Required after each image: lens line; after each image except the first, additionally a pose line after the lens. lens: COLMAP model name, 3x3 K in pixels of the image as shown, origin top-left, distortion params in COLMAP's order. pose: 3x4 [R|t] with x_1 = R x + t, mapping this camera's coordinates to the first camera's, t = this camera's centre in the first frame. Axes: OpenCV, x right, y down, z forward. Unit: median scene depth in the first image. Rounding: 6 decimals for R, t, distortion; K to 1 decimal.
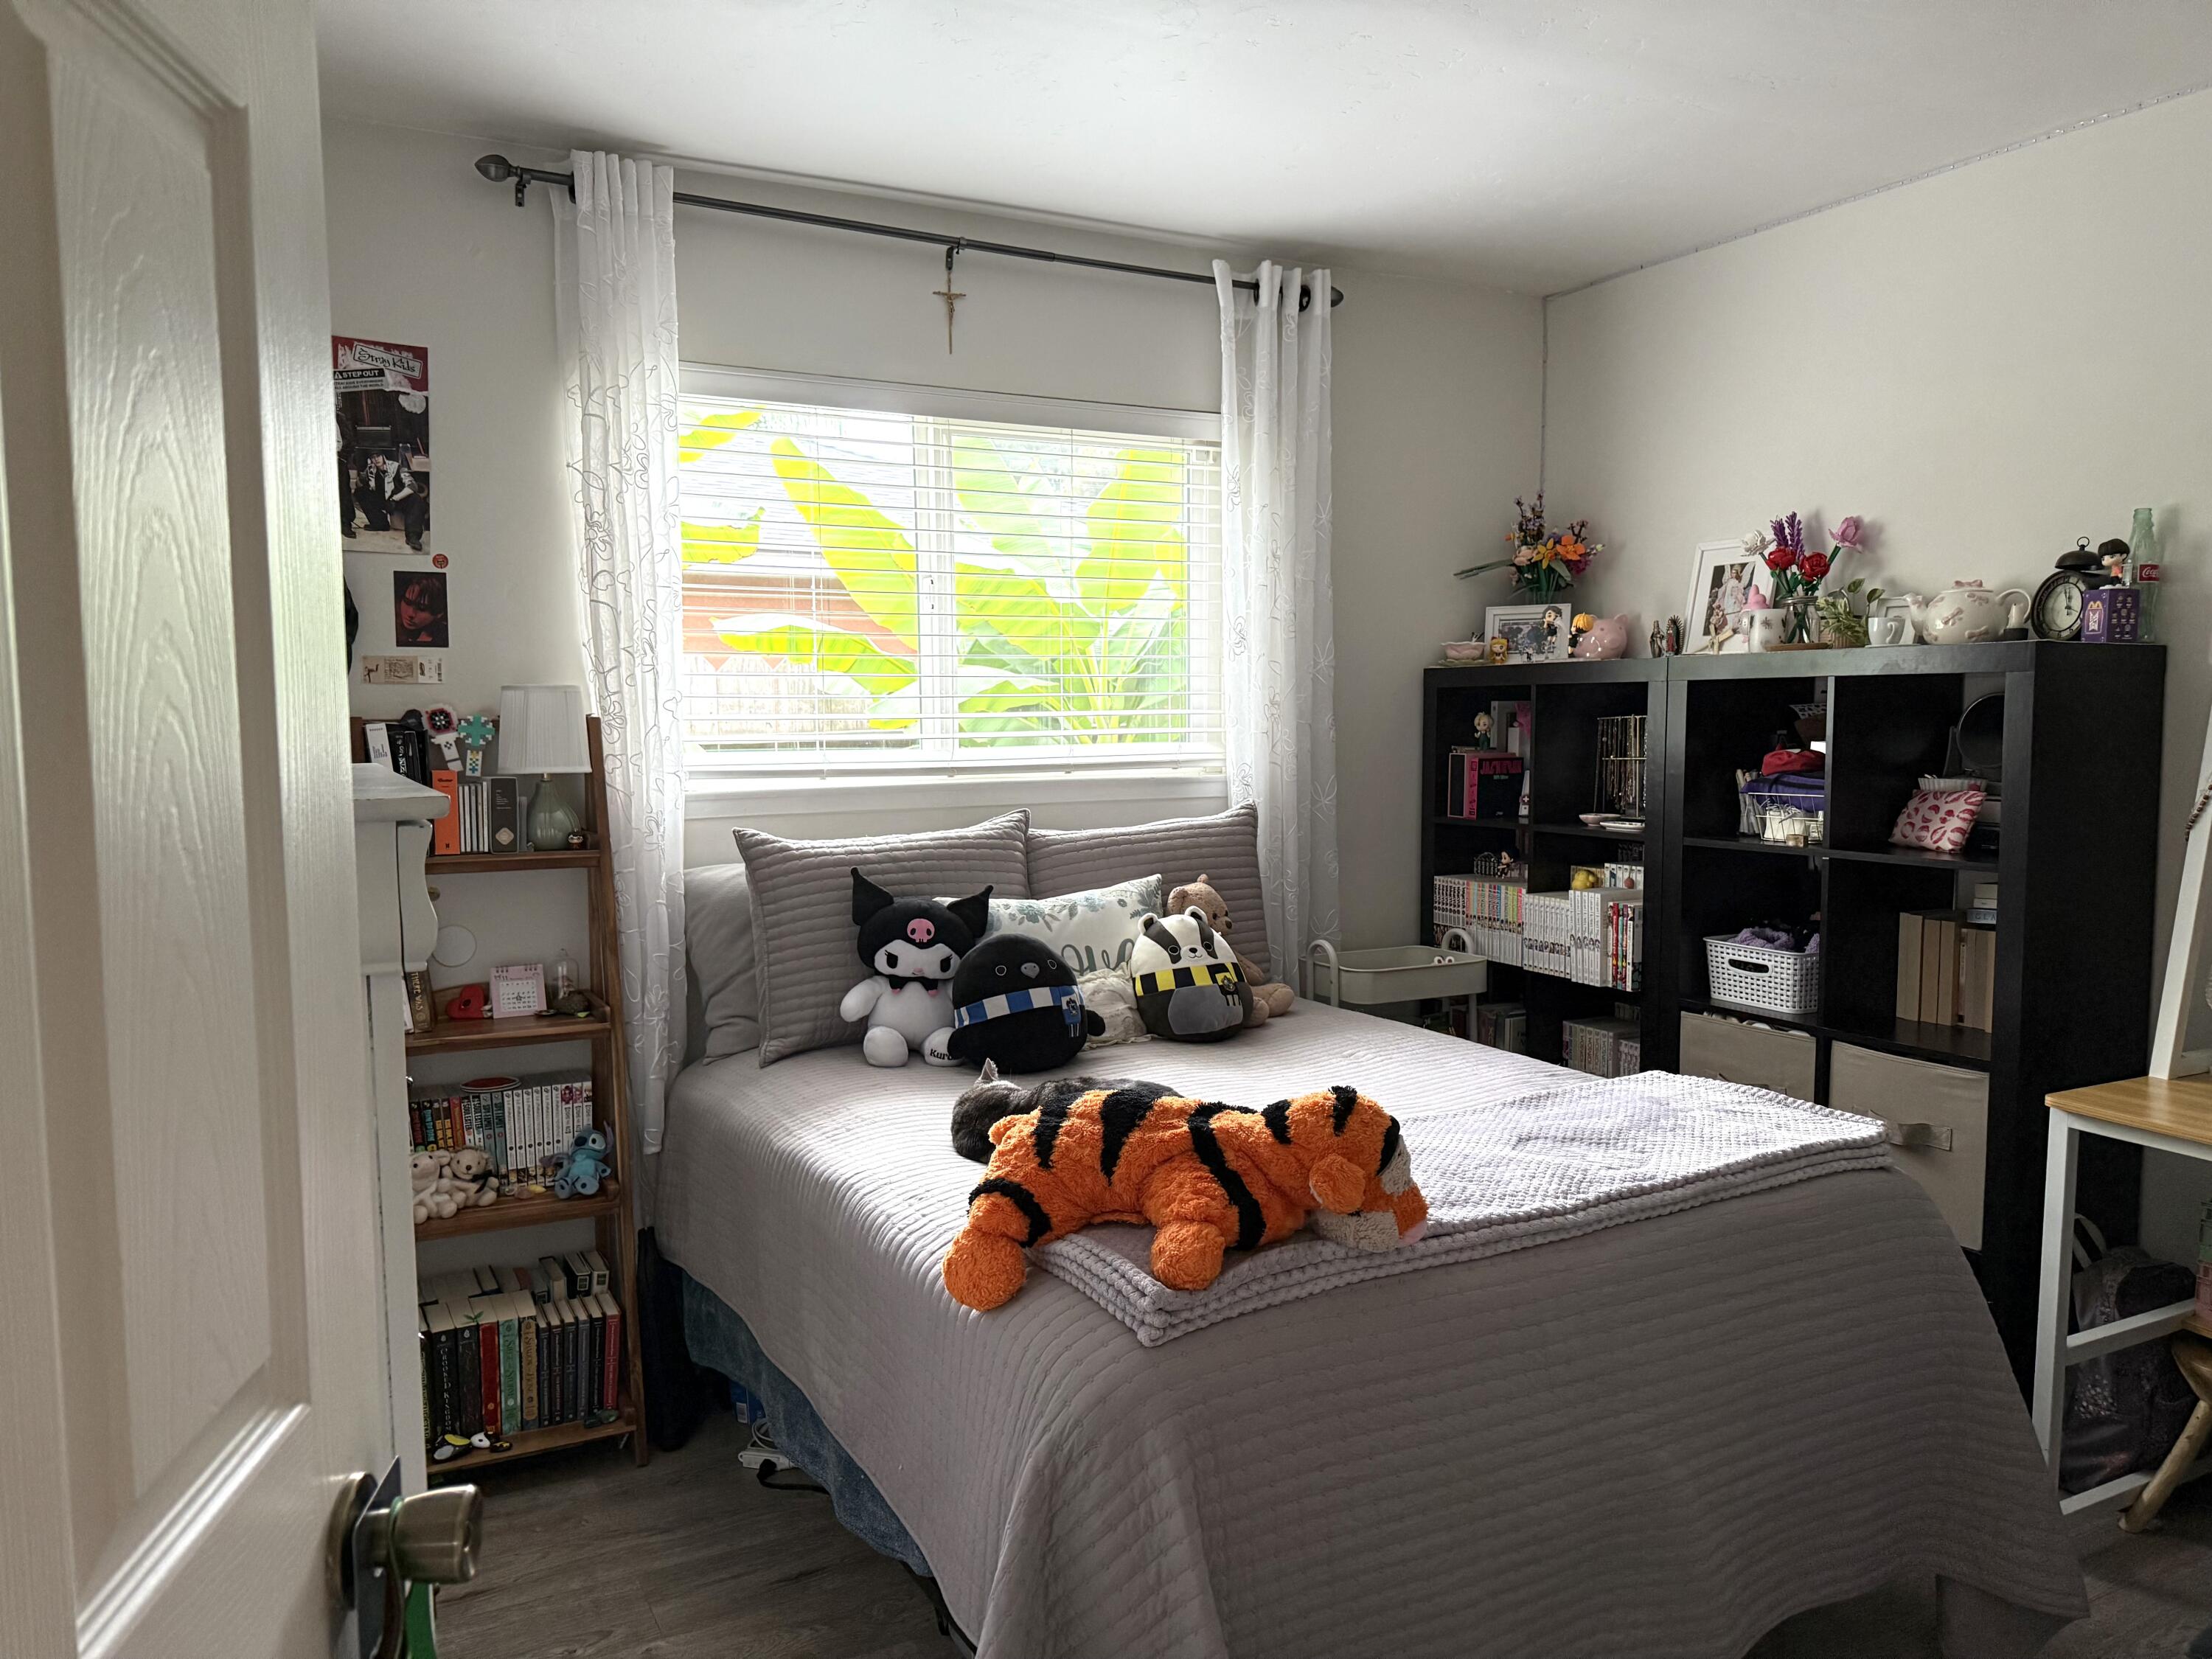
lens RADIAL K [[1560.2, 0, 1087.5], [0, 1560.2, 836.3], [0, 0, 1]] dist [0.092037, -0.132111]
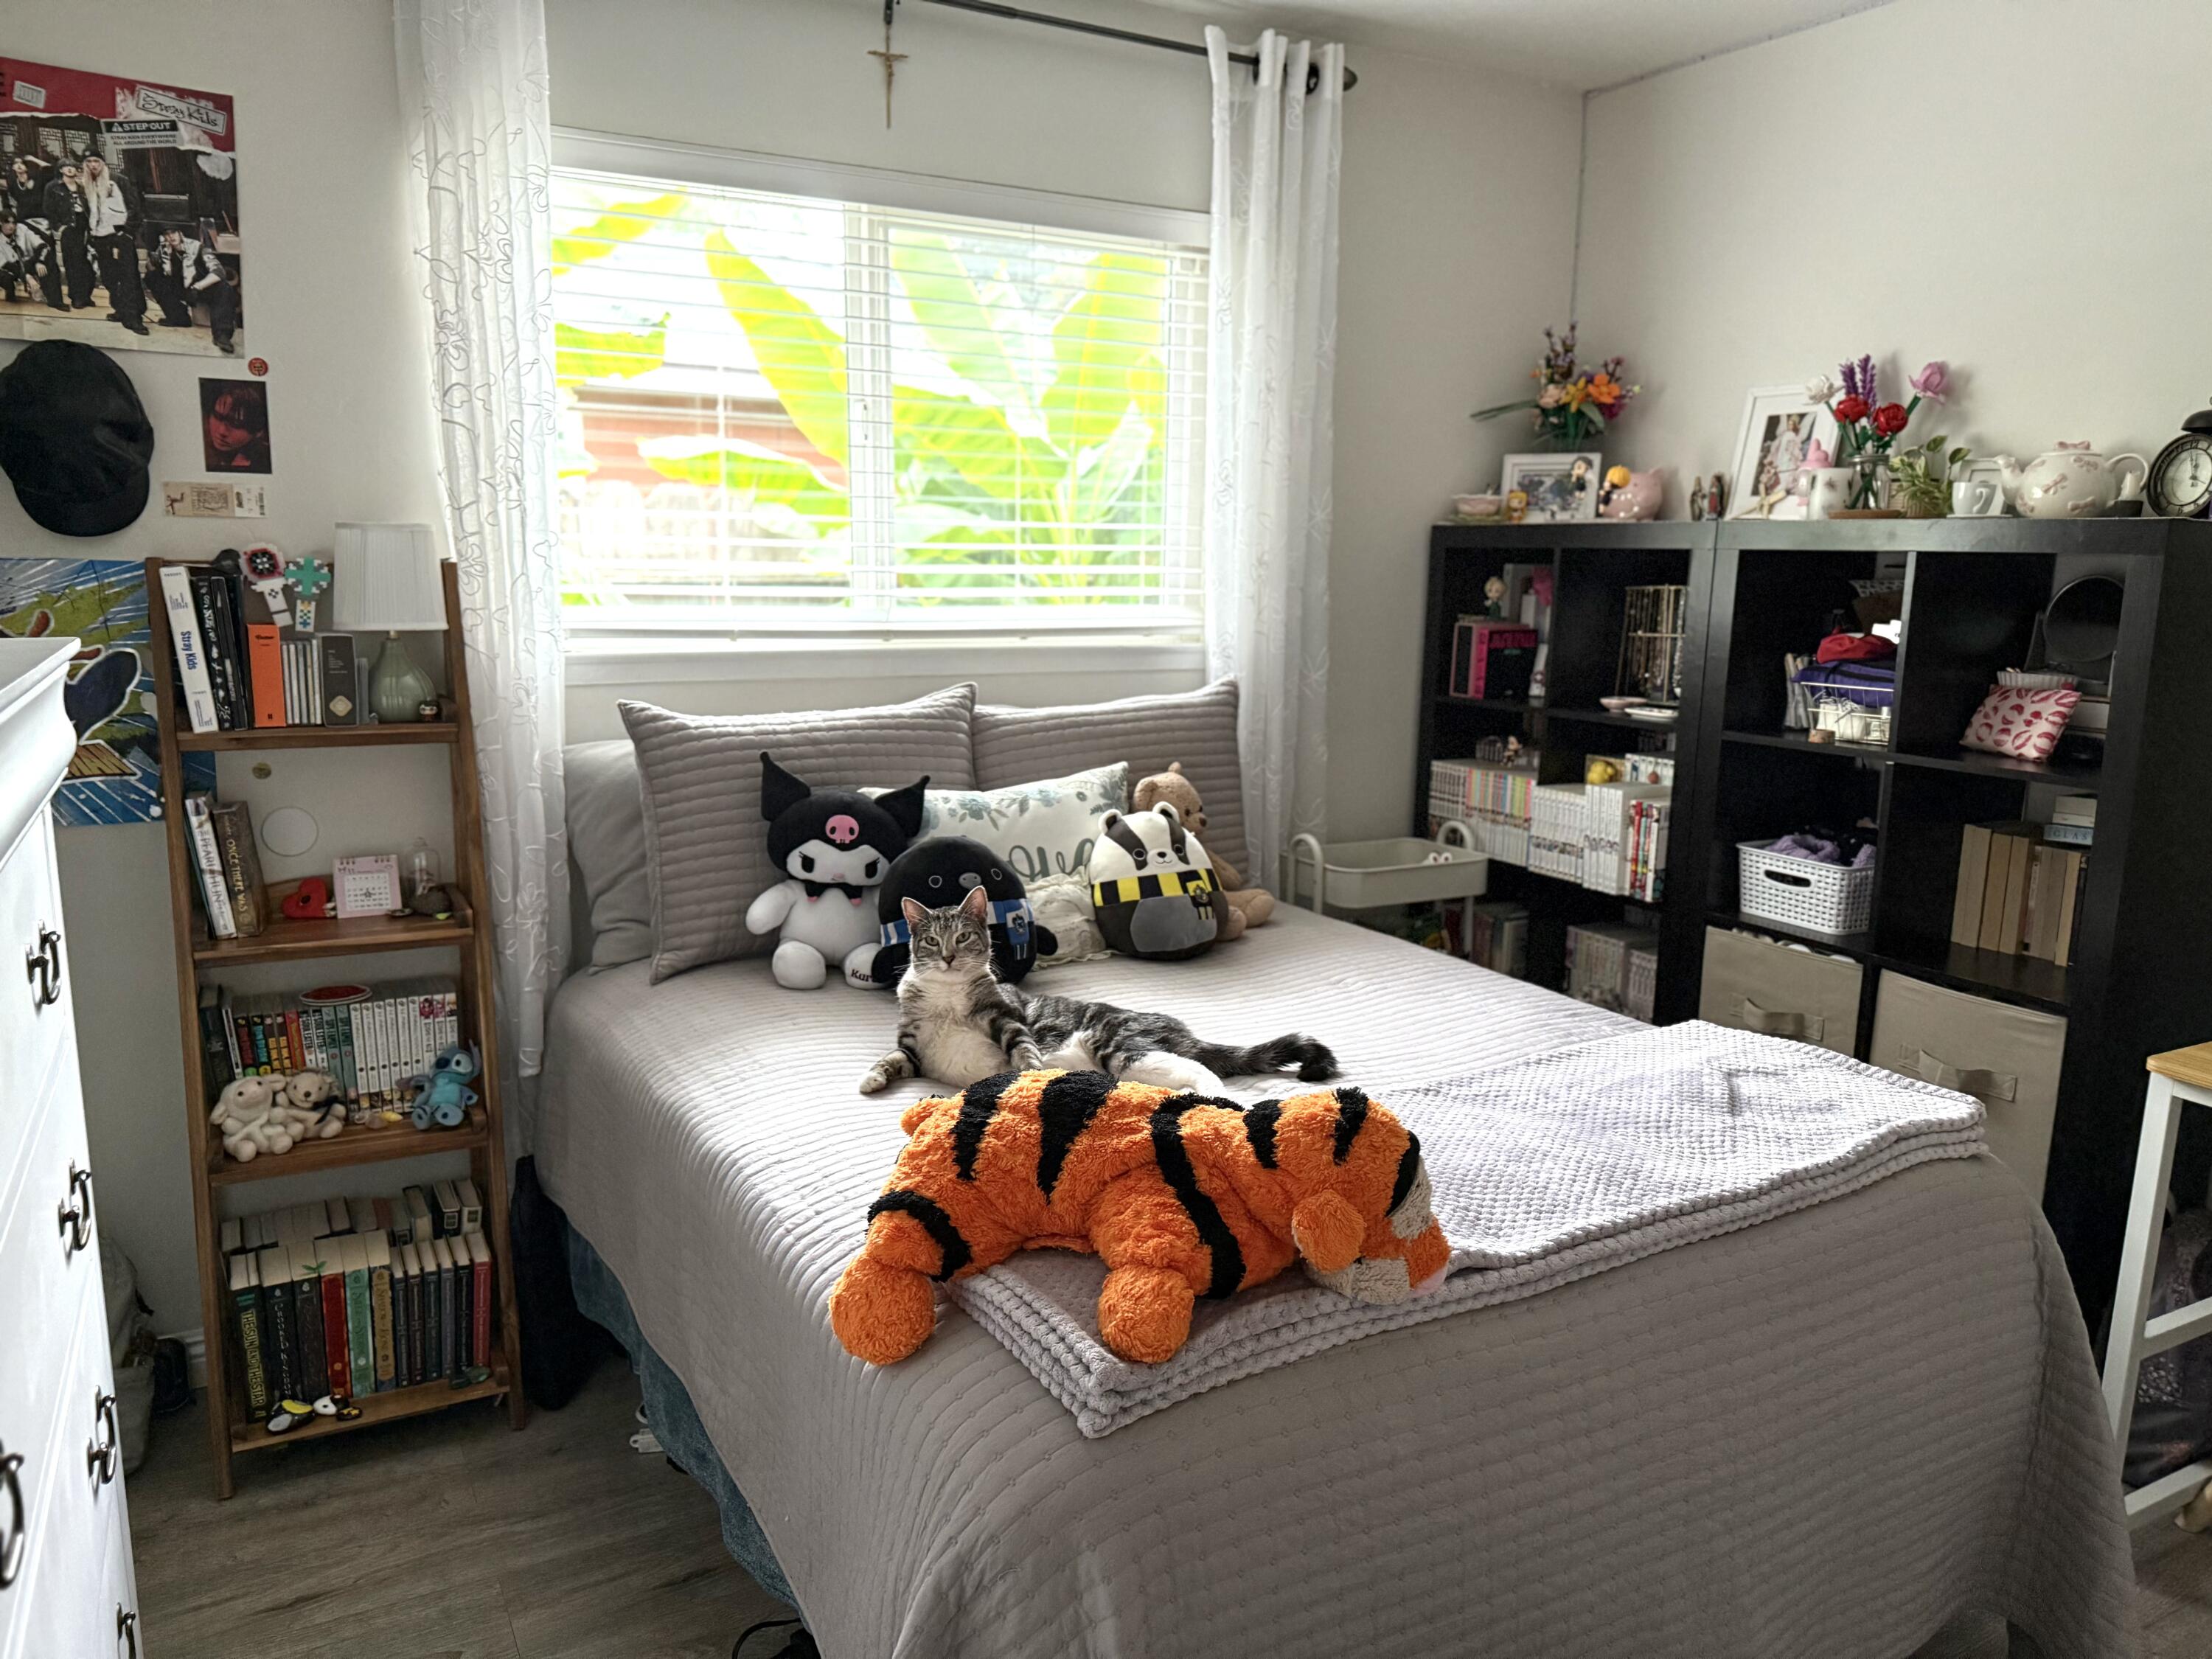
lens RADIAL K [[1585.2, 0, 1106.0], [0, 1585.2, 829.5], [0, 0, 1]] dist [0.074331, -0.104226]
pose [[0.999276, 0.019394, 0.032721, 0.008053], [-0.022432, 0.995206, 0.095190, -0.024009], [-0.030718, -0.095856, 0.994921, 0.132871]]
